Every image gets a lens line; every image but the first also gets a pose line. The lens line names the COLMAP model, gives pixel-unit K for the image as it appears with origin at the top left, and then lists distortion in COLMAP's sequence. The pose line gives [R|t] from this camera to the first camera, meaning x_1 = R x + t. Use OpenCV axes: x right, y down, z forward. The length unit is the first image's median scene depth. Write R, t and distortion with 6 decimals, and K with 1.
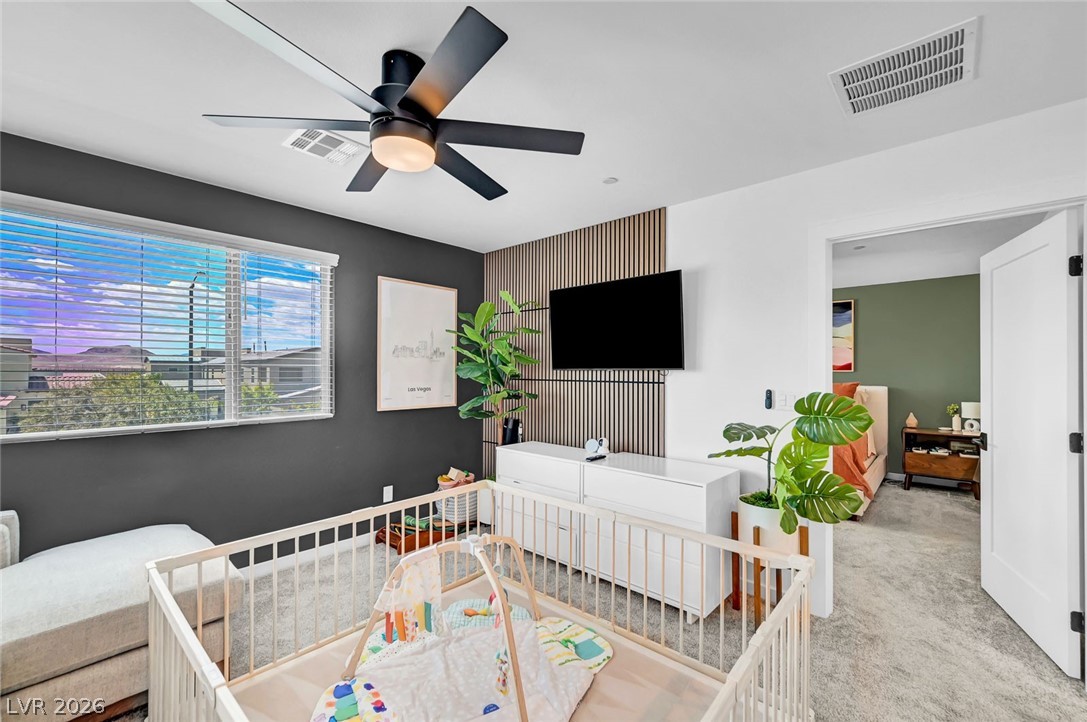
lens RADIAL K [[460.0, 0, 541.7], [0, 460.0, 366.1], [0, 0, 1]] dist [-0.000808, 0.002460]
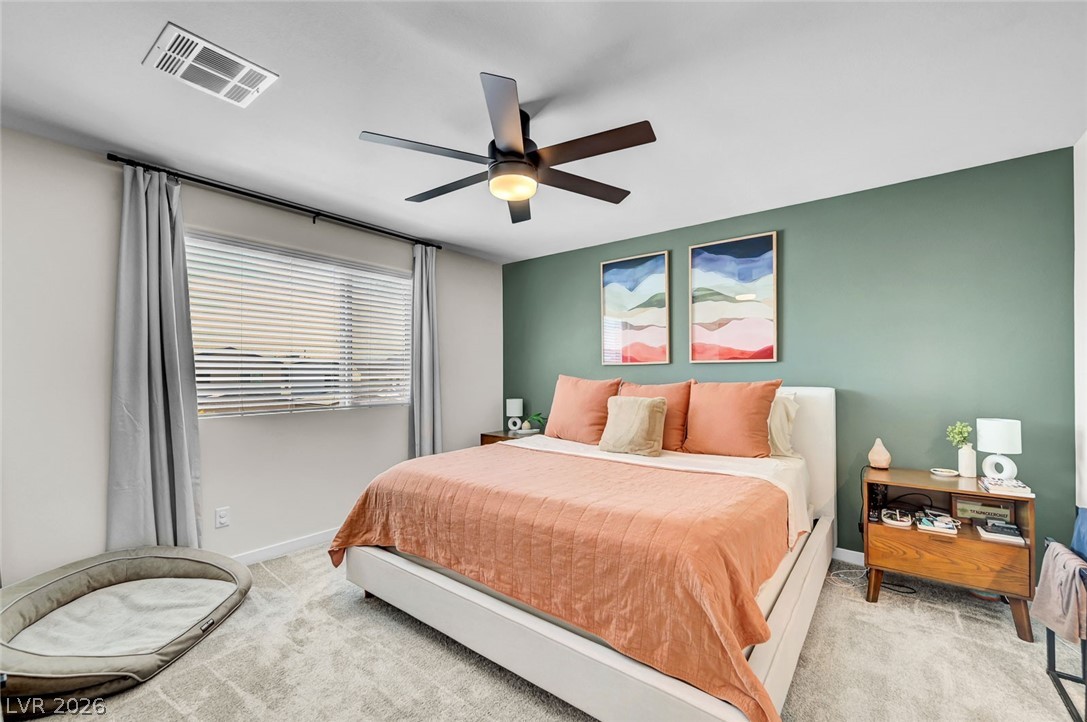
lens RADIAL K [[460.0, 0, 542.1], [0, 460.0, 368.4], [0, 0, 1]] dist [-0.000808, 0.002460]
pose [[0.997533, -0.002204, 0.070168, 0.416587], [0.002474, 0.999990, -0.003764, 0.025249], [-0.070159, 0.003929, 0.997528, 0.543812]]
